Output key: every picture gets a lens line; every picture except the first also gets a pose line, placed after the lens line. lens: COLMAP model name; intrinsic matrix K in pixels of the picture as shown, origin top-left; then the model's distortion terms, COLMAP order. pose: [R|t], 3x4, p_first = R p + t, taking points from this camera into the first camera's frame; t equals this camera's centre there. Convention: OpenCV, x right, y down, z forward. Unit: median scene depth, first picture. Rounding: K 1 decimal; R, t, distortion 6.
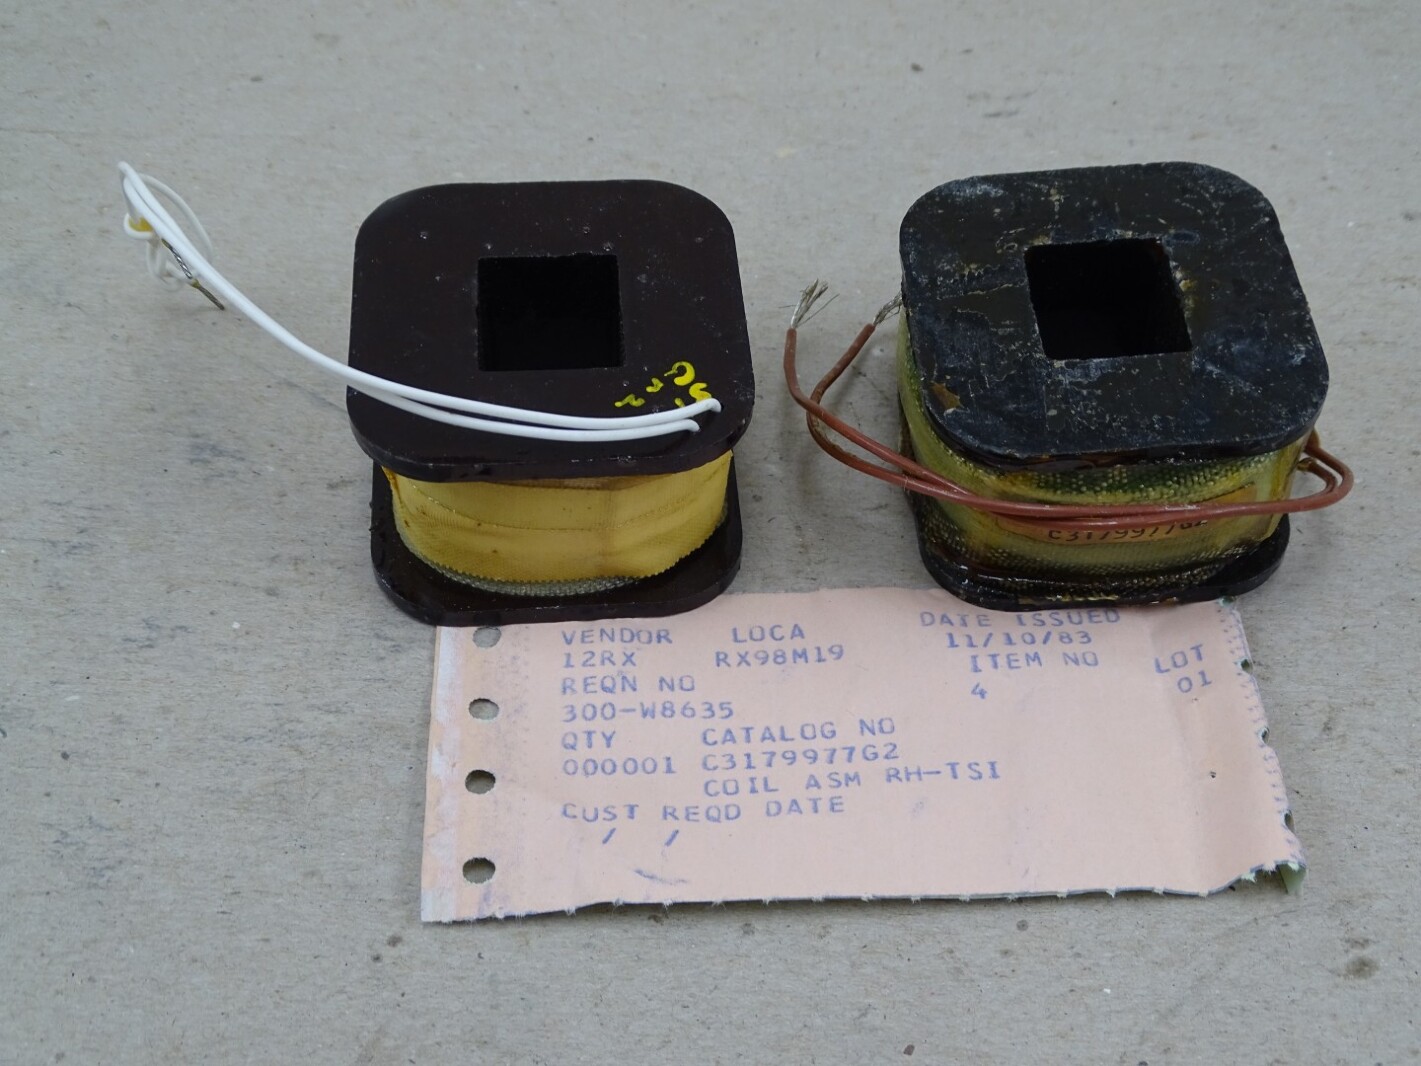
lens RADIAL K [[2020.7, 0, 710.5], [0, 2020.7, 533.0], [0, 0, 1]] dist [-0.138827, -0.001286]
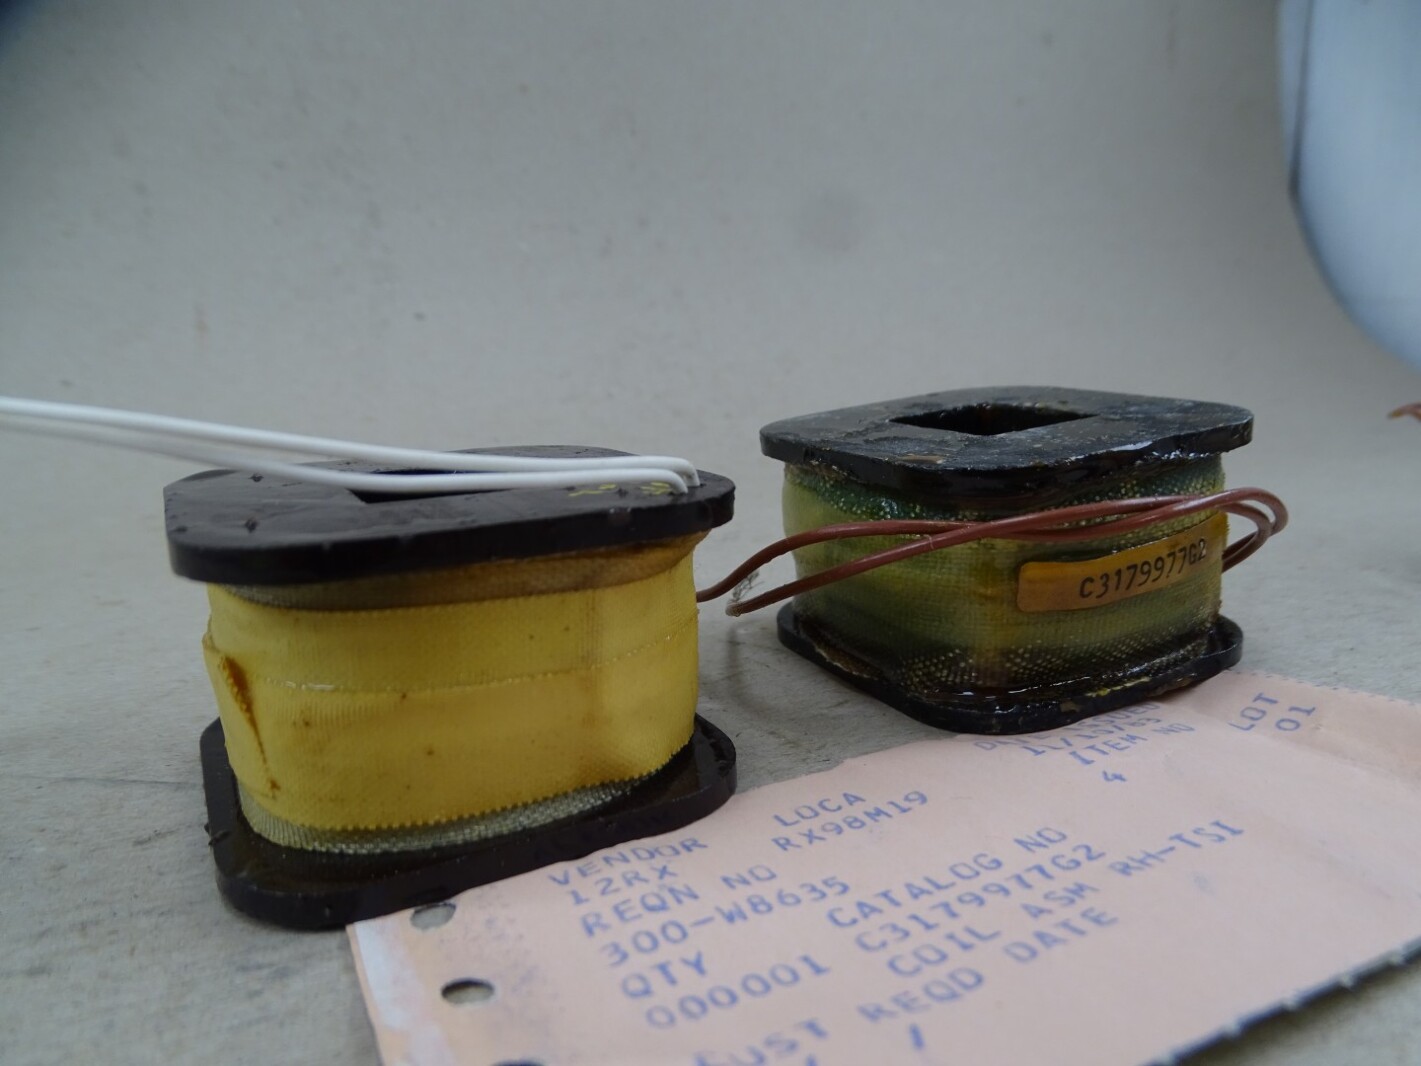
lens RADIAL K [[1031.8, 0, 710.5], [0, 1031.8, 533.0], [0, 0, 1]] dist [0.008259, -0.033787]
pose [[0.914701, -0.139188, 0.379405, -0.142241], [0.336918, 0.781091, -0.525721, 0.162086], [-0.223176, 0.608707, 0.761360, 0.687987]]
